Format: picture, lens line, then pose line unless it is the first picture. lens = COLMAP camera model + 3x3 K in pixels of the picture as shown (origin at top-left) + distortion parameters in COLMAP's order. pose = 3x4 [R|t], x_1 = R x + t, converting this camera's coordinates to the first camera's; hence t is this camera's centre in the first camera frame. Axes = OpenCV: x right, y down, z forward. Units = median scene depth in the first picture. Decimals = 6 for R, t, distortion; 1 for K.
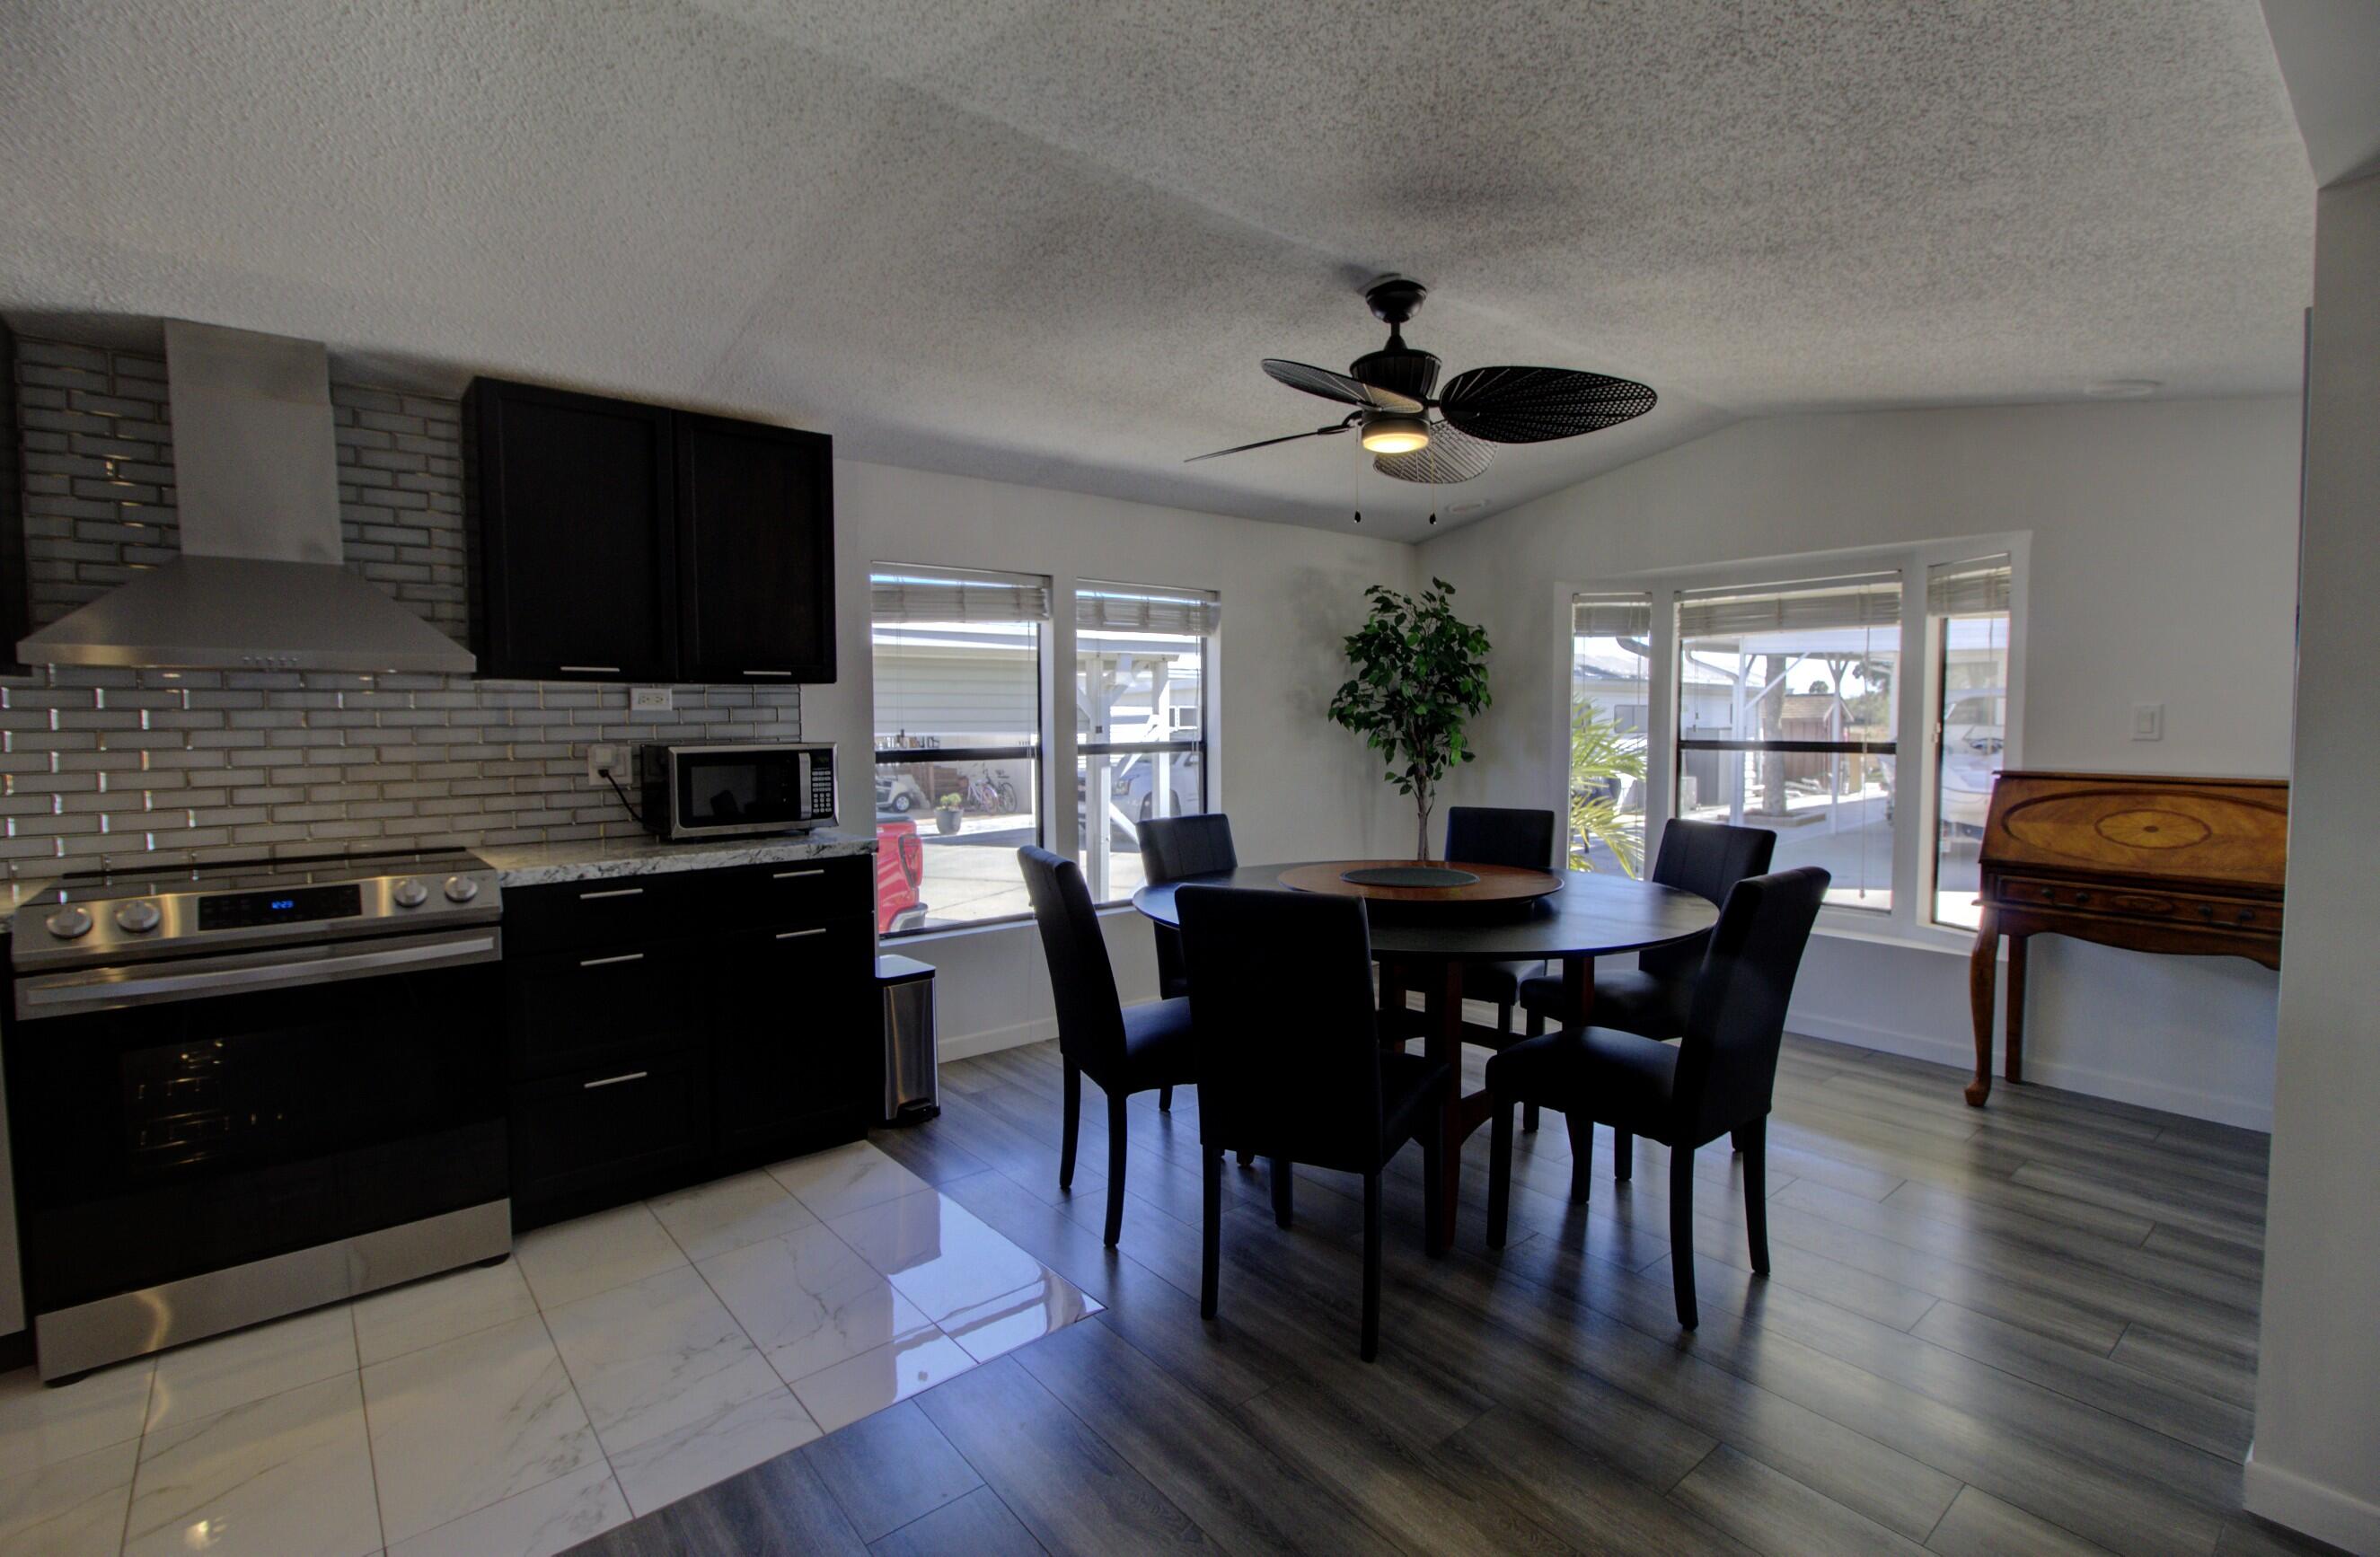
lens RADIAL K [[1085.6, 0, 1188.2], [0, 1085.6, 772.3], [0, 0, 1]] dist [-0.013470, 0.001627]
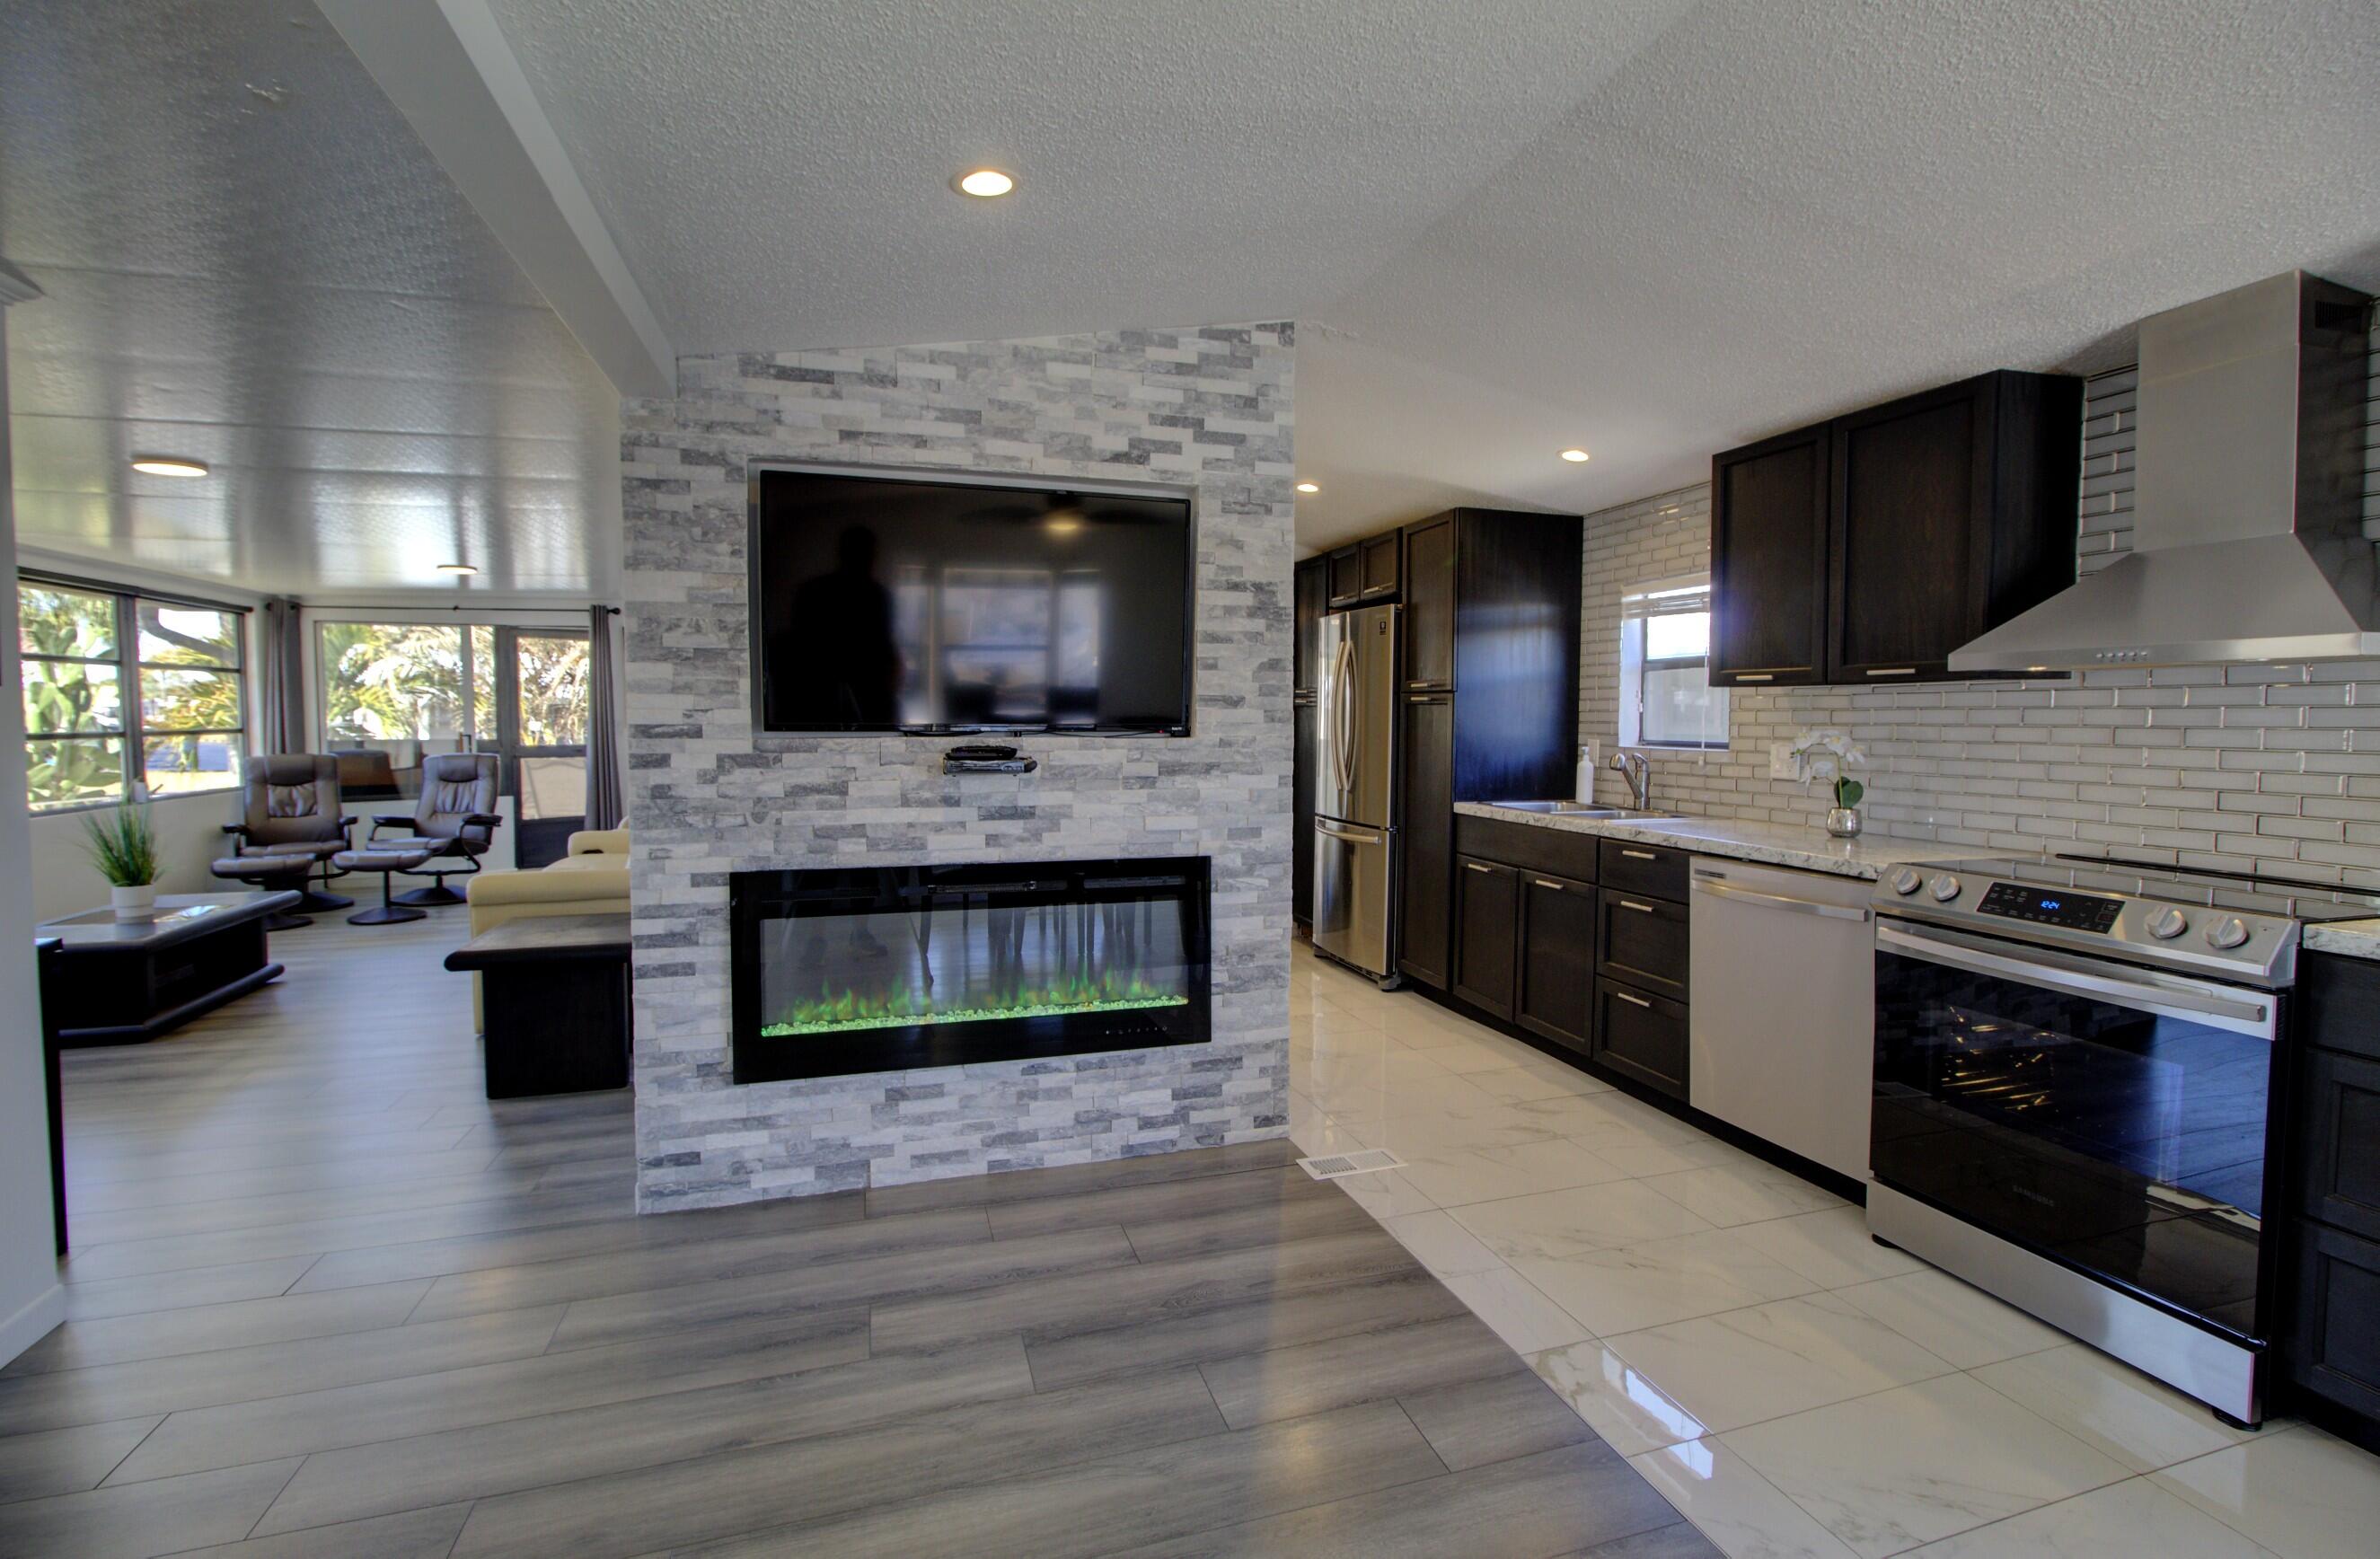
lens RADIAL K [[1085.7, 0, 1190.9], [0, 1085.7, 770.4], [0, 0, 1]] dist [-0.013470, 0.001627]
pose [[-0.392728, 0.033719, -0.919036, 0.313880], [-0.059663, 0.996288, 0.062049, -0.008079], [0.917717, 0.079201, -0.389258, 0.565288]]
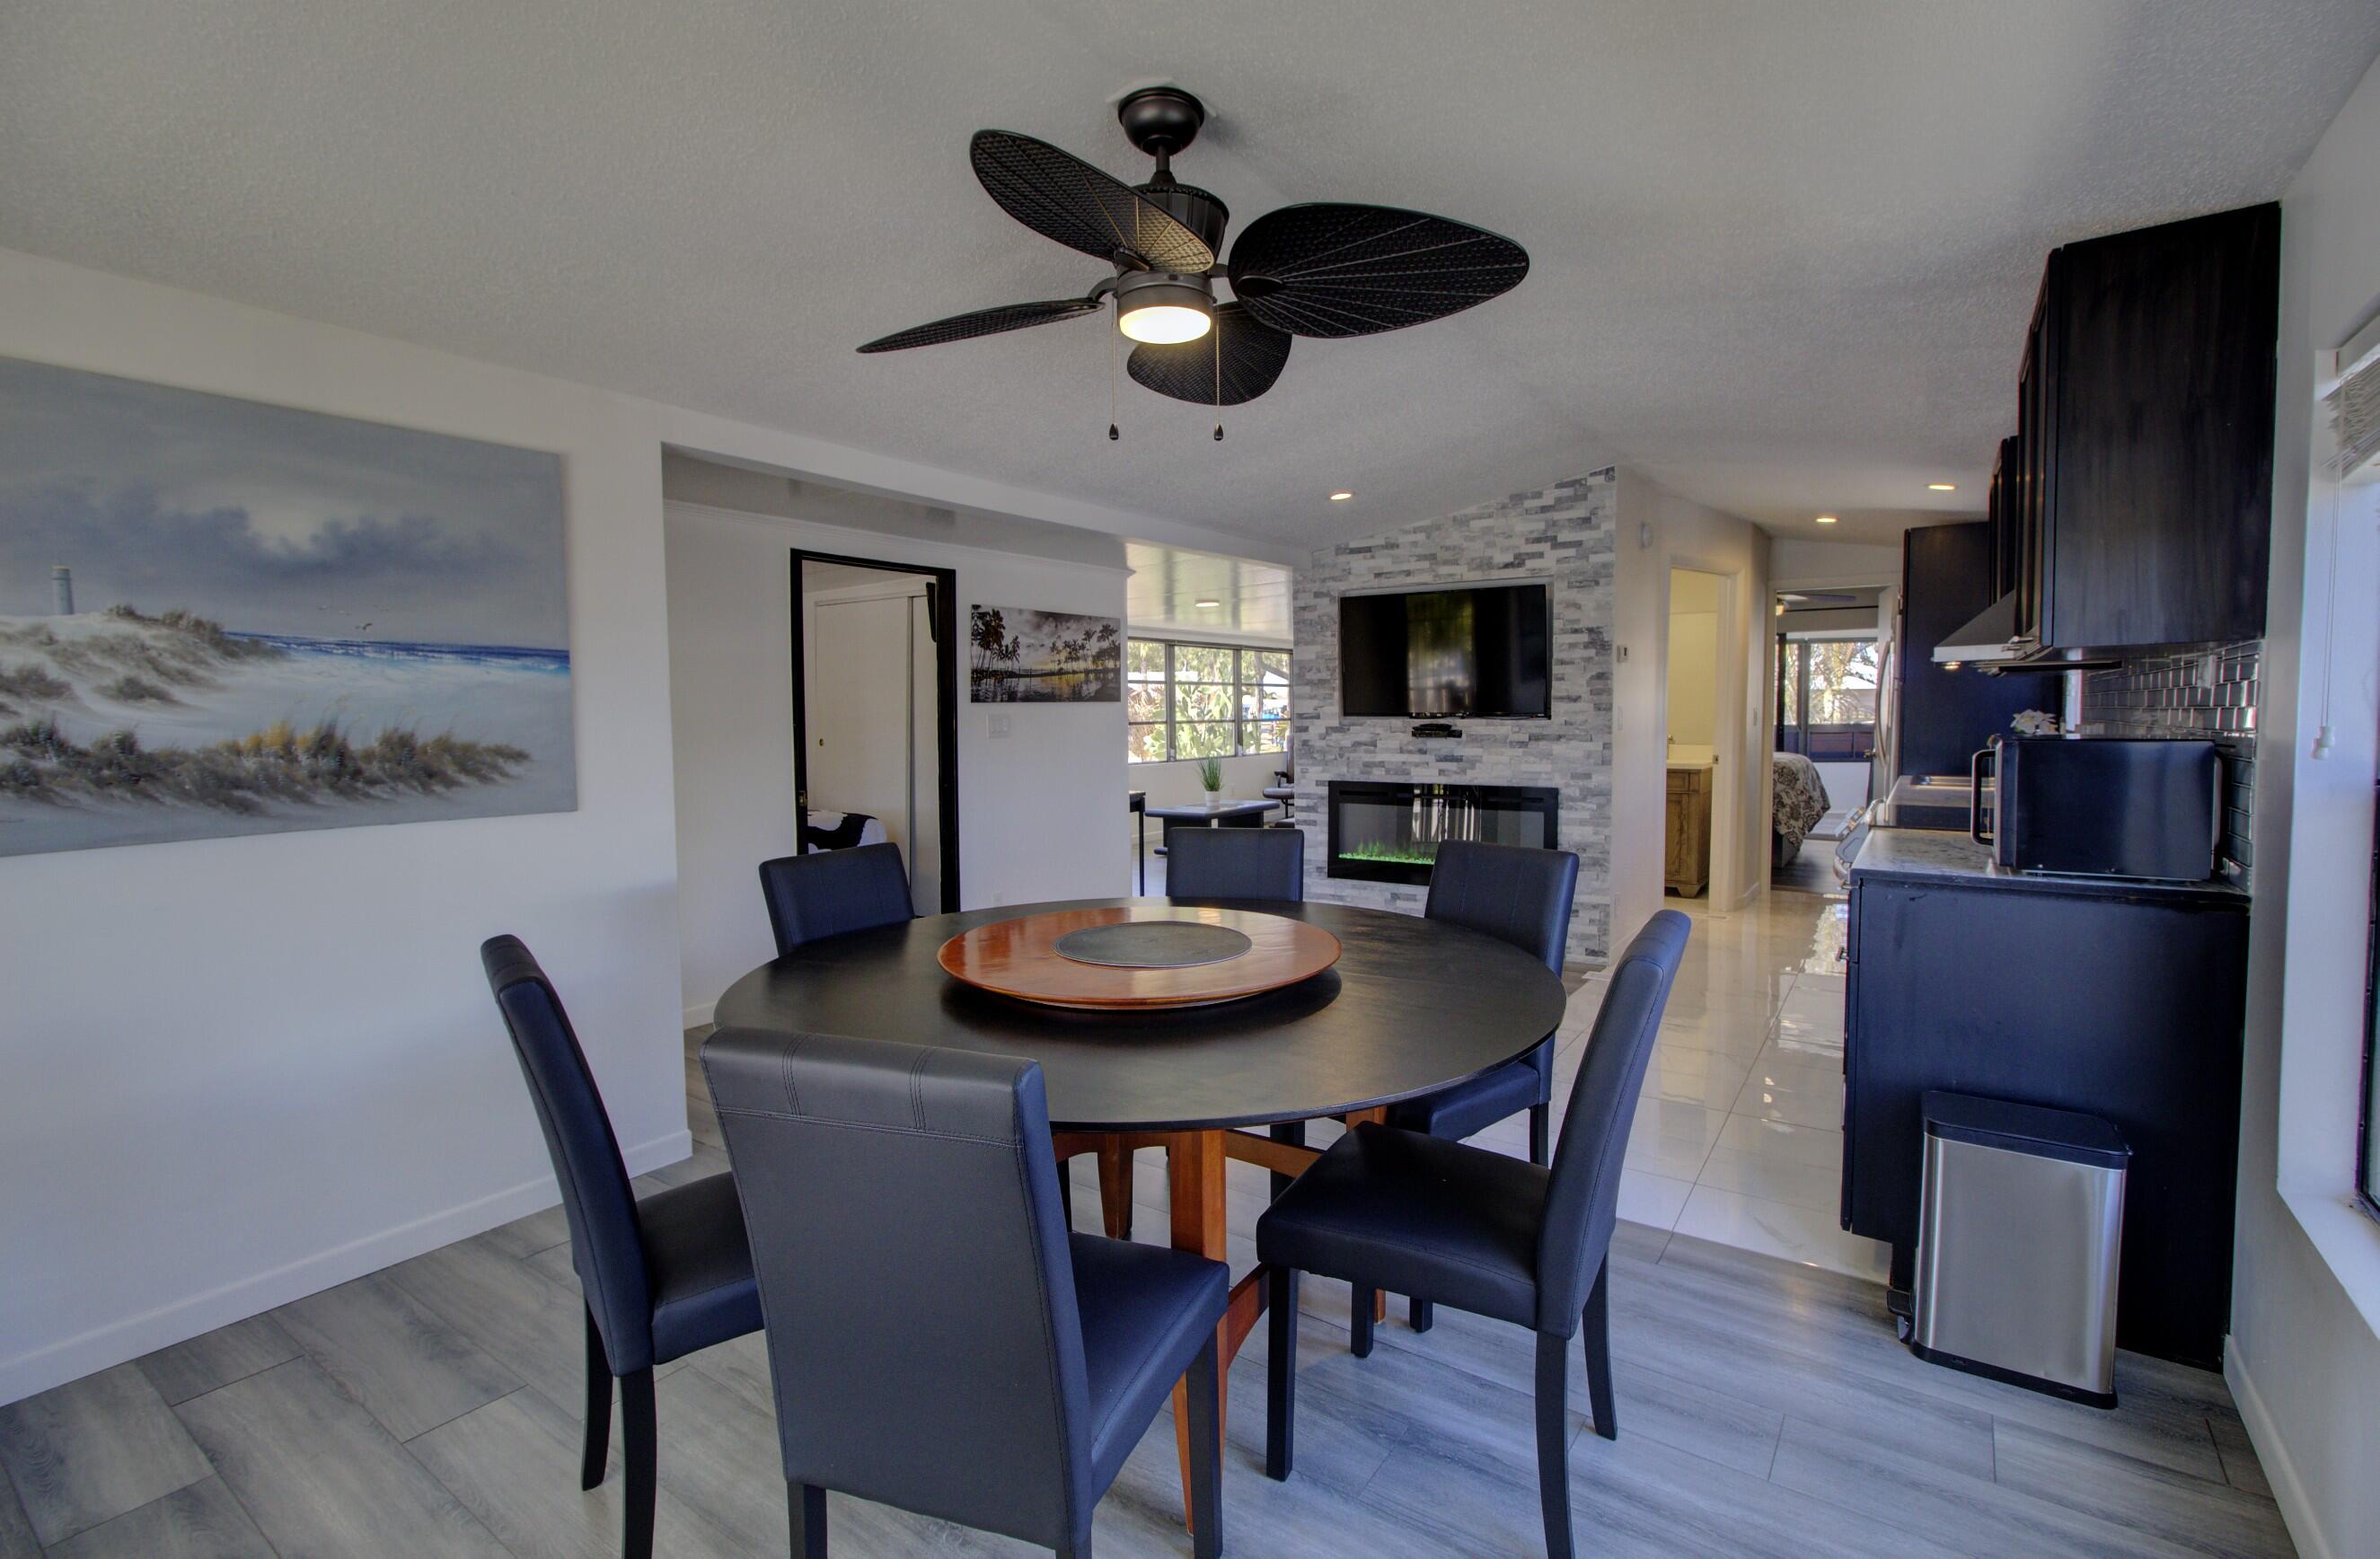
lens RADIAL K [[1085.7, 0, 1193.8], [0, 1085.7, 771.0], [0, 0, 1]] dist [-0.013470, 0.001627]
pose [[-0.967565, 0.011244, -0.252371, 0.356299], [-0.016745, 0.993957, 0.108482, -0.048947], [0.252065, 0.109189, -0.961530, 1.284148]]
